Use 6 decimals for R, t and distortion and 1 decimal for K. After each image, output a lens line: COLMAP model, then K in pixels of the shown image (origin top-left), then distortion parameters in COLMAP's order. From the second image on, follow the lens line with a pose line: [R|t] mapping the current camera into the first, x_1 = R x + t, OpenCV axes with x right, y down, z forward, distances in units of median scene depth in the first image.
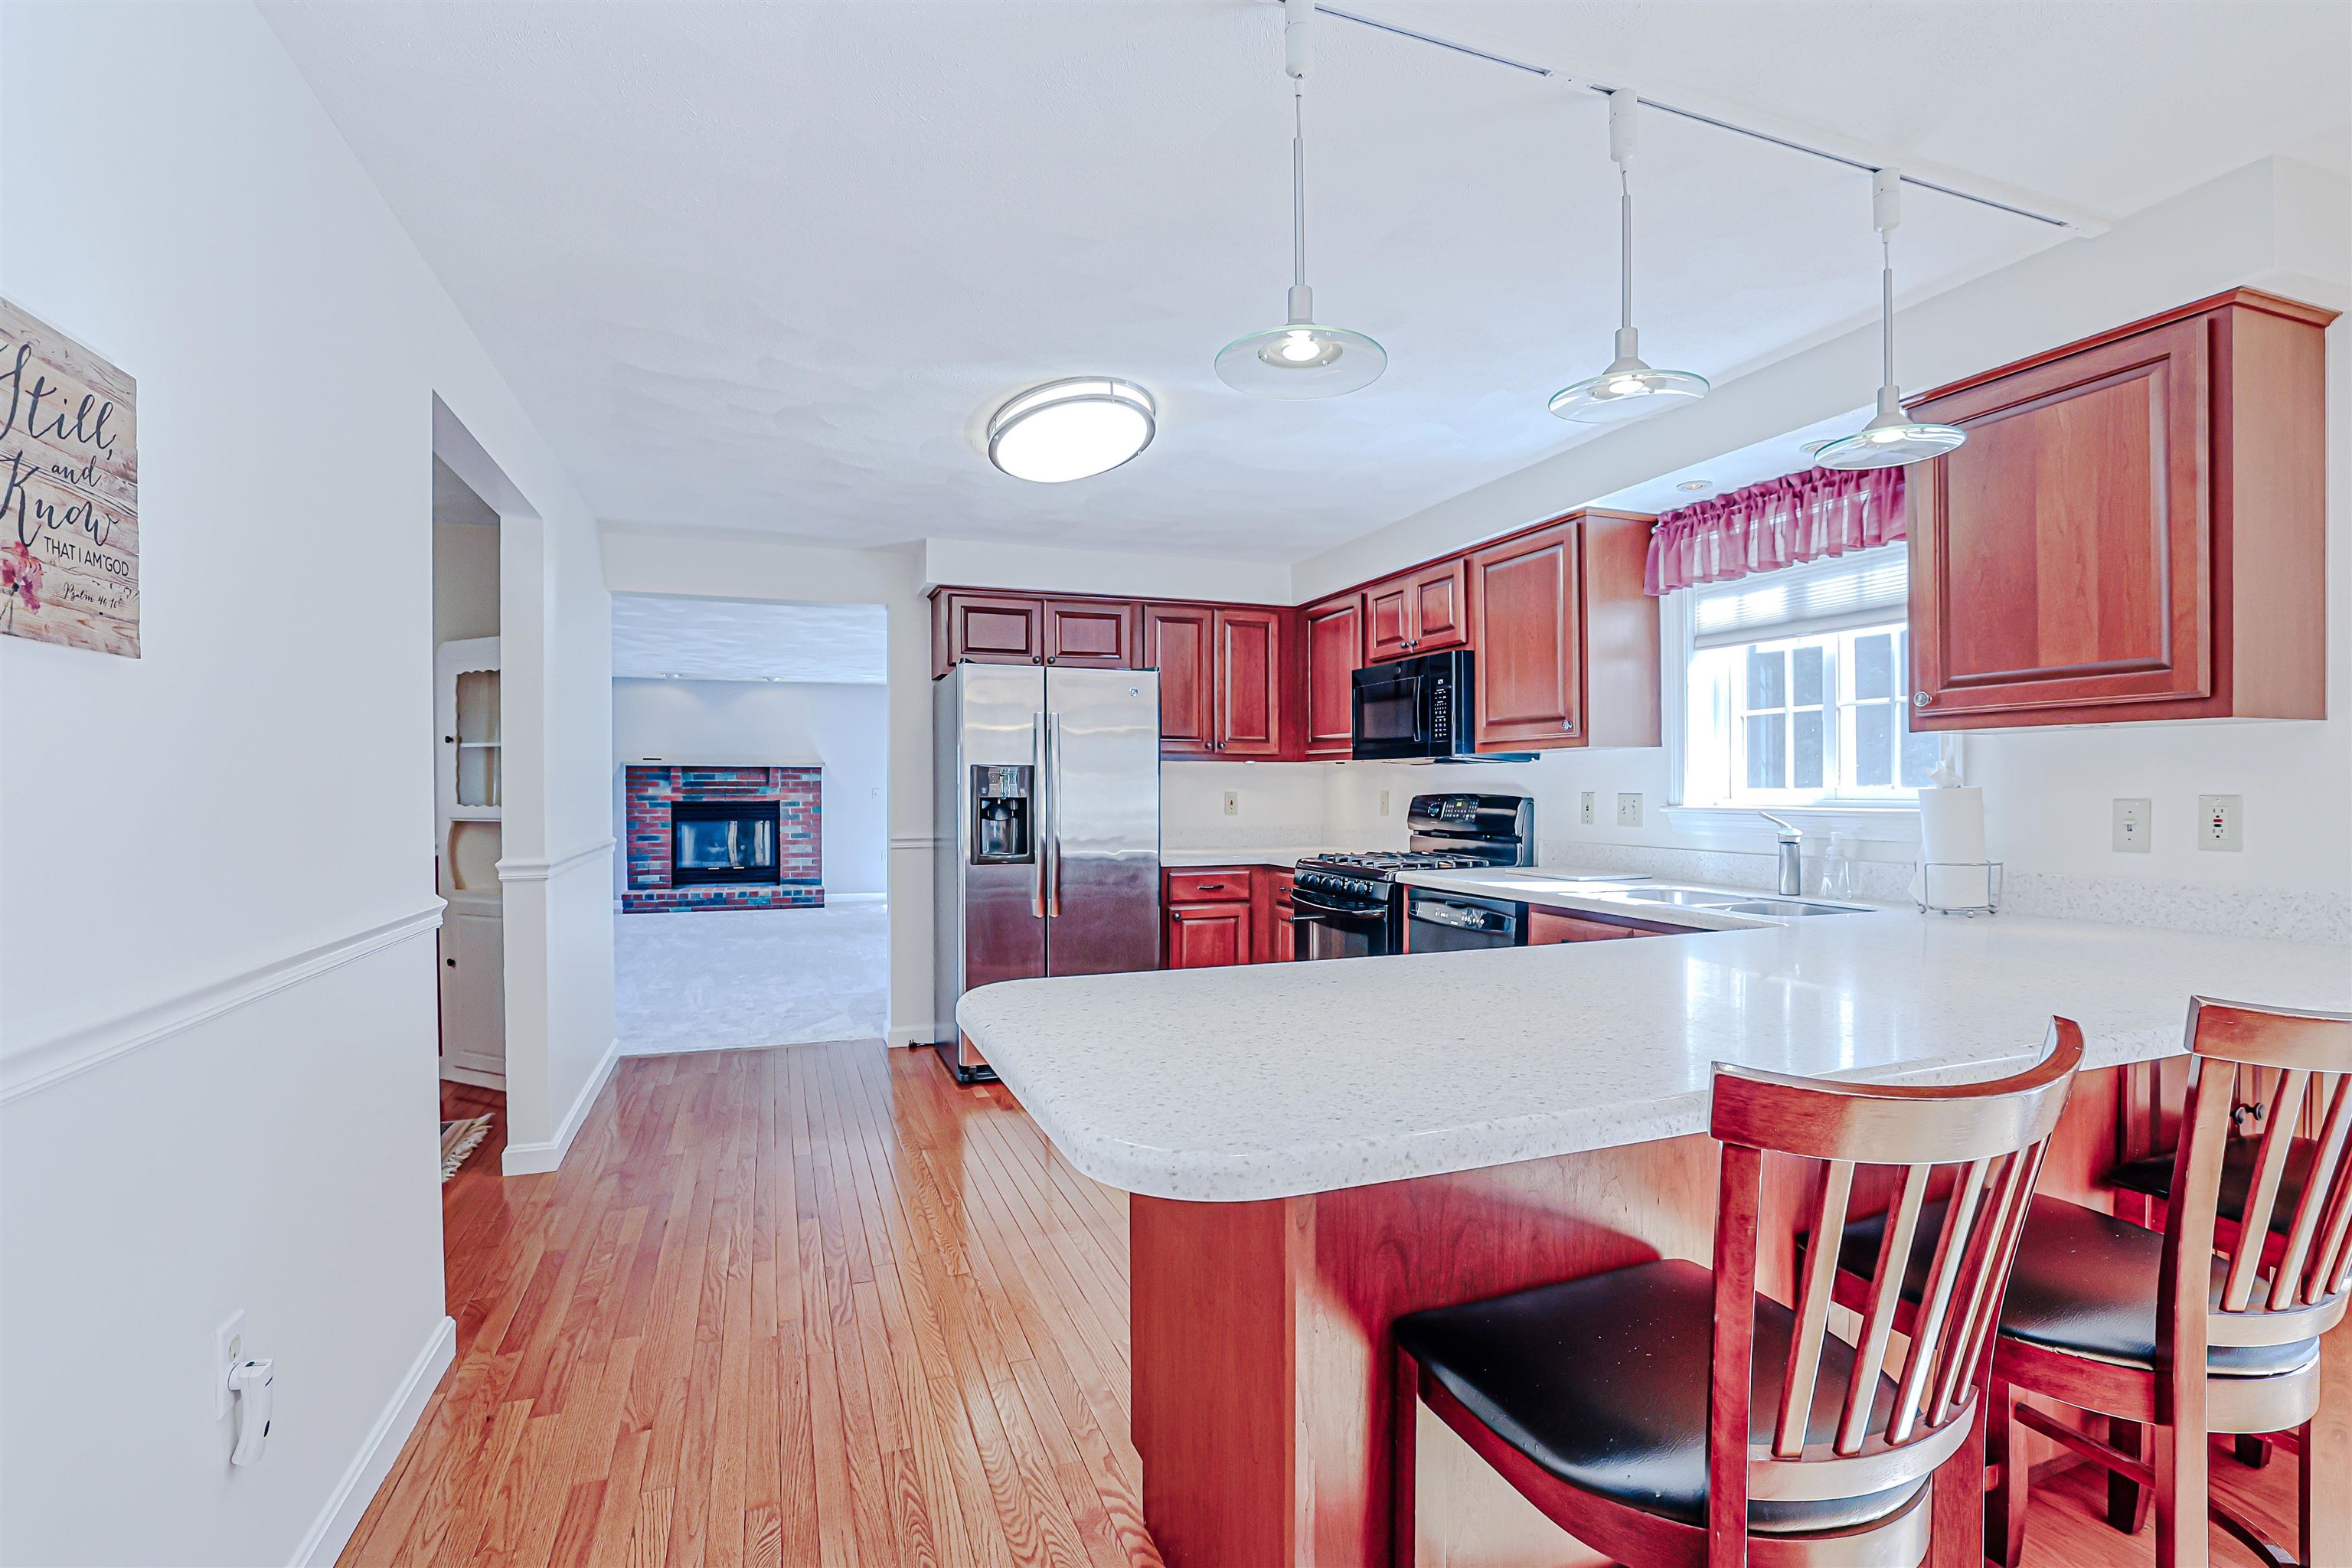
lens RADIAL K [[1110.2, 0, 1176.0], [0, 1110.2, 784.0], [0, 0, 1]] dist [-0.055541, 0.021208]
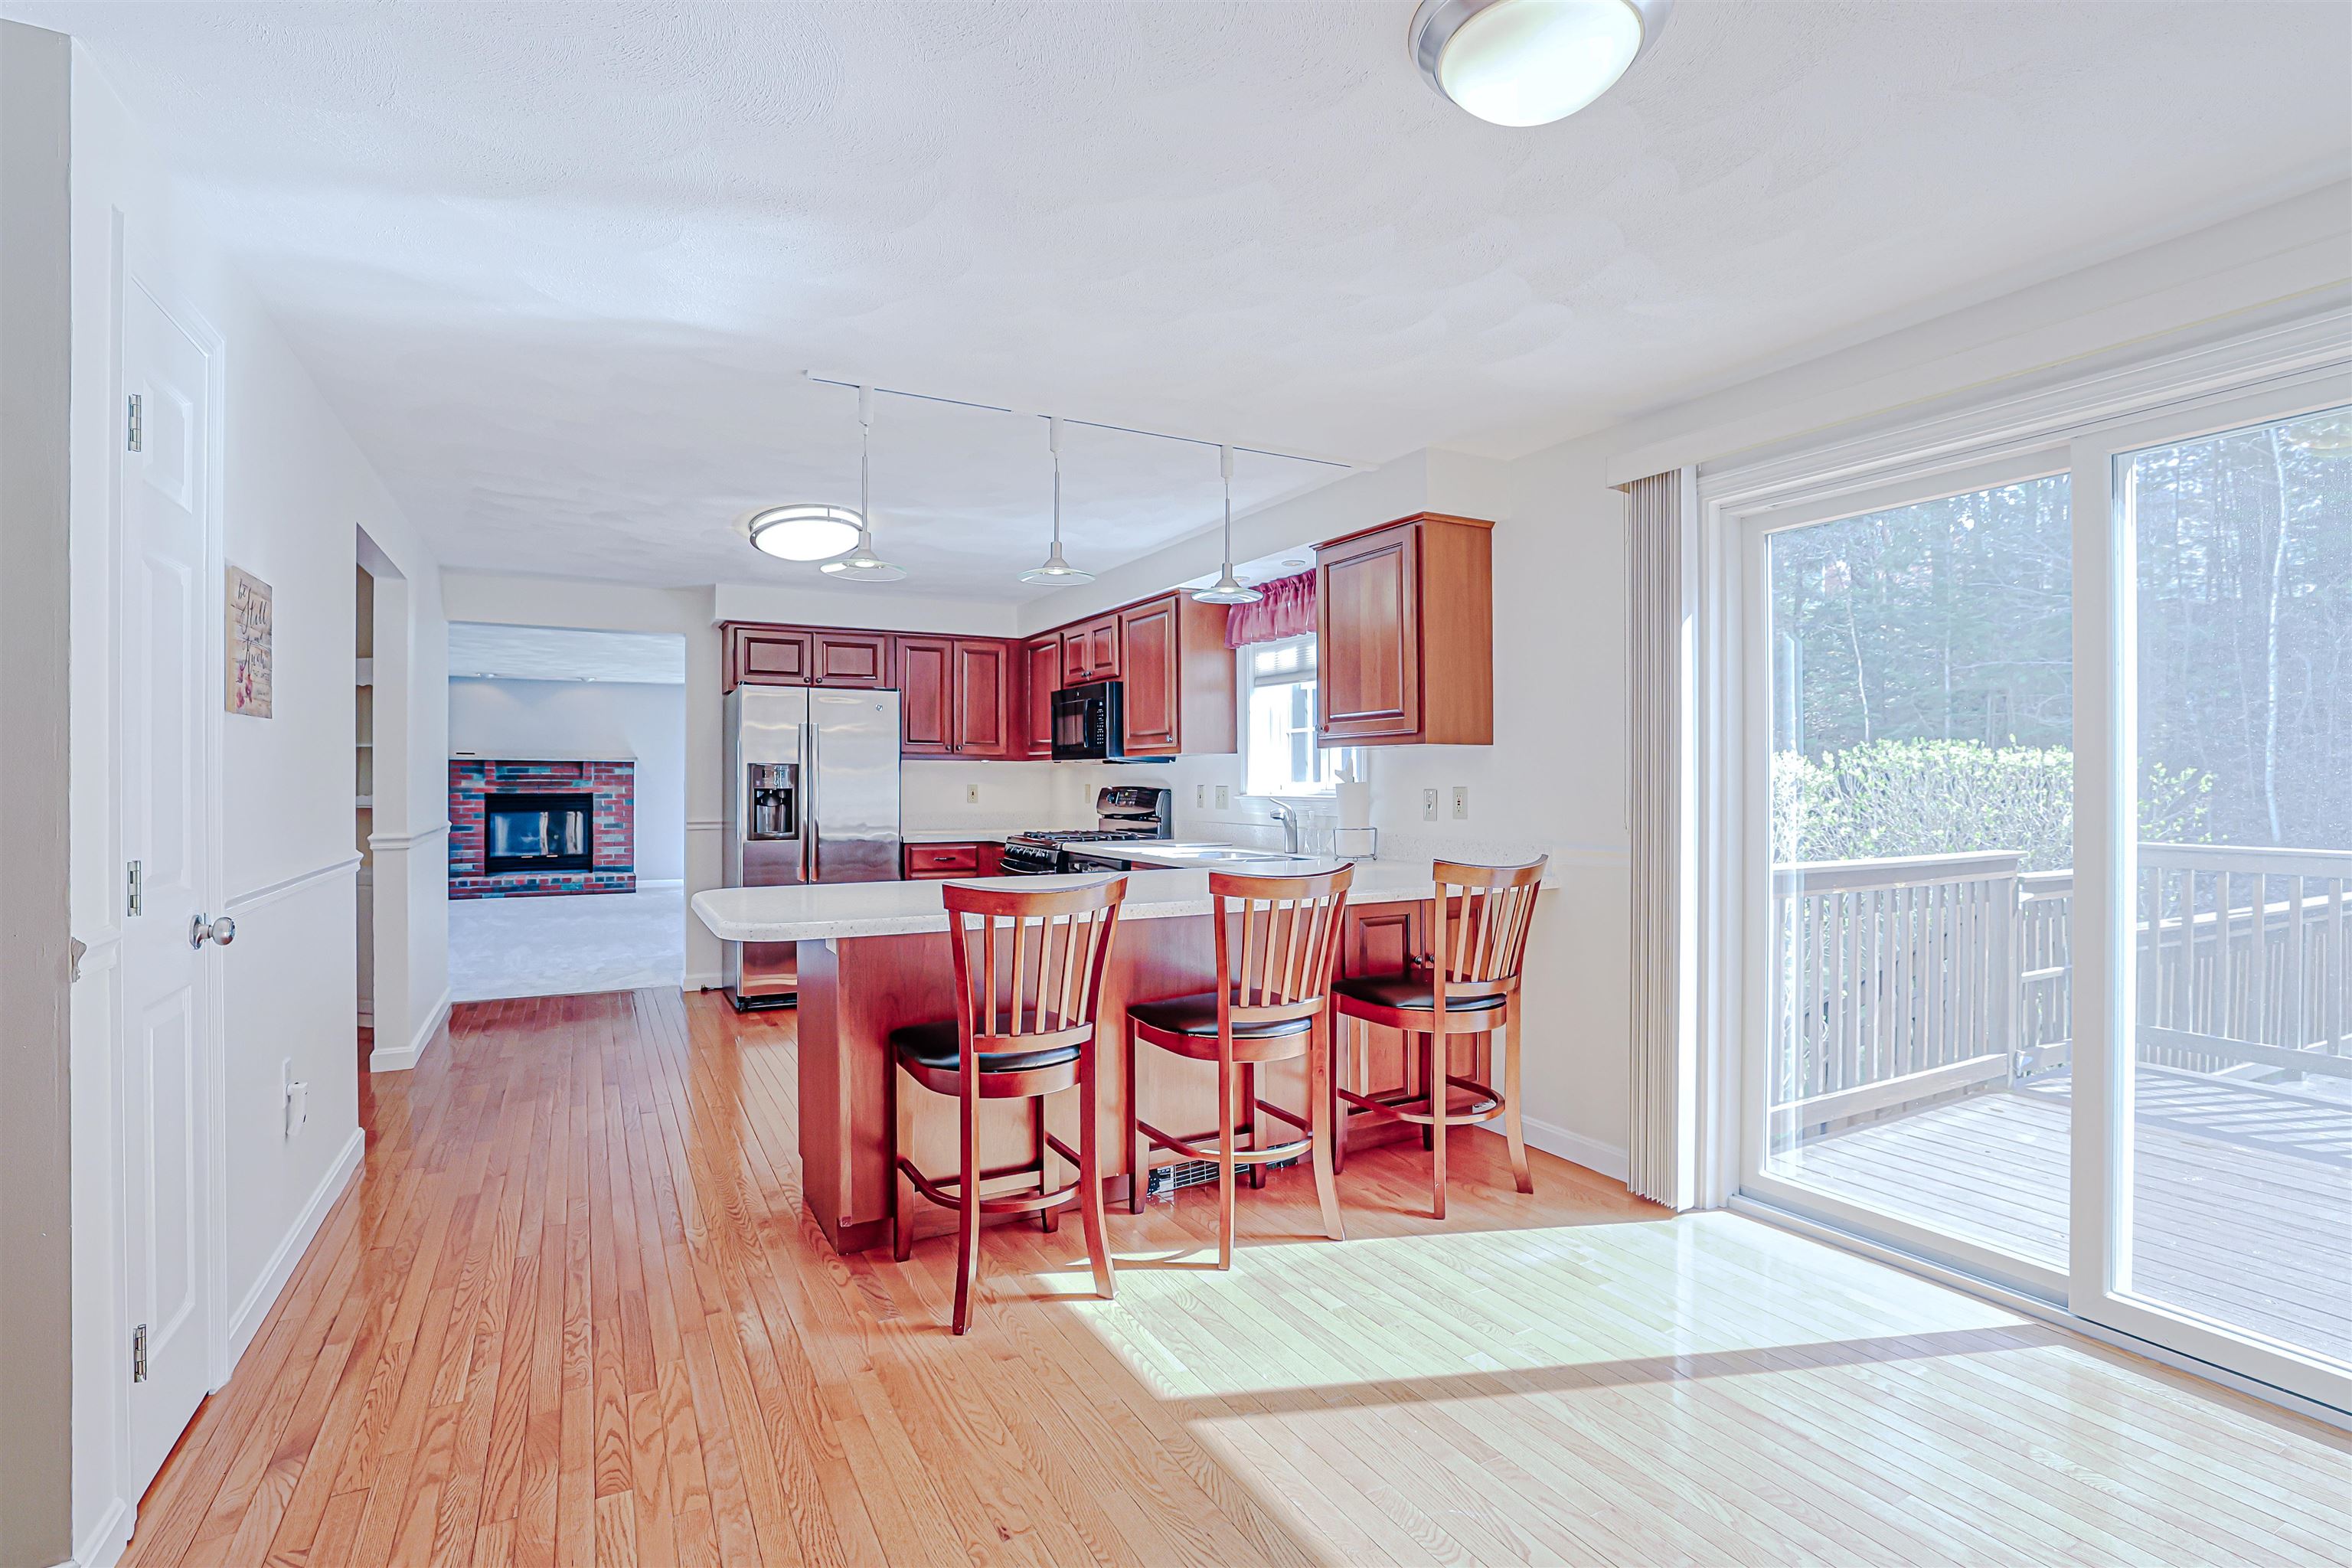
lens RADIAL K [[1150.4, 0, 1185.5], [0, 1150.4, 765.8], [0, 0, 1]] dist [-0.053659, 0.025782]
pose [[0.990799, 0.003277, 0.135302, 0.126387], [-0.001844, 0.999941, -0.010715, -0.001055], [-0.135329, 0.010366, 0.990746, -0.350993]]
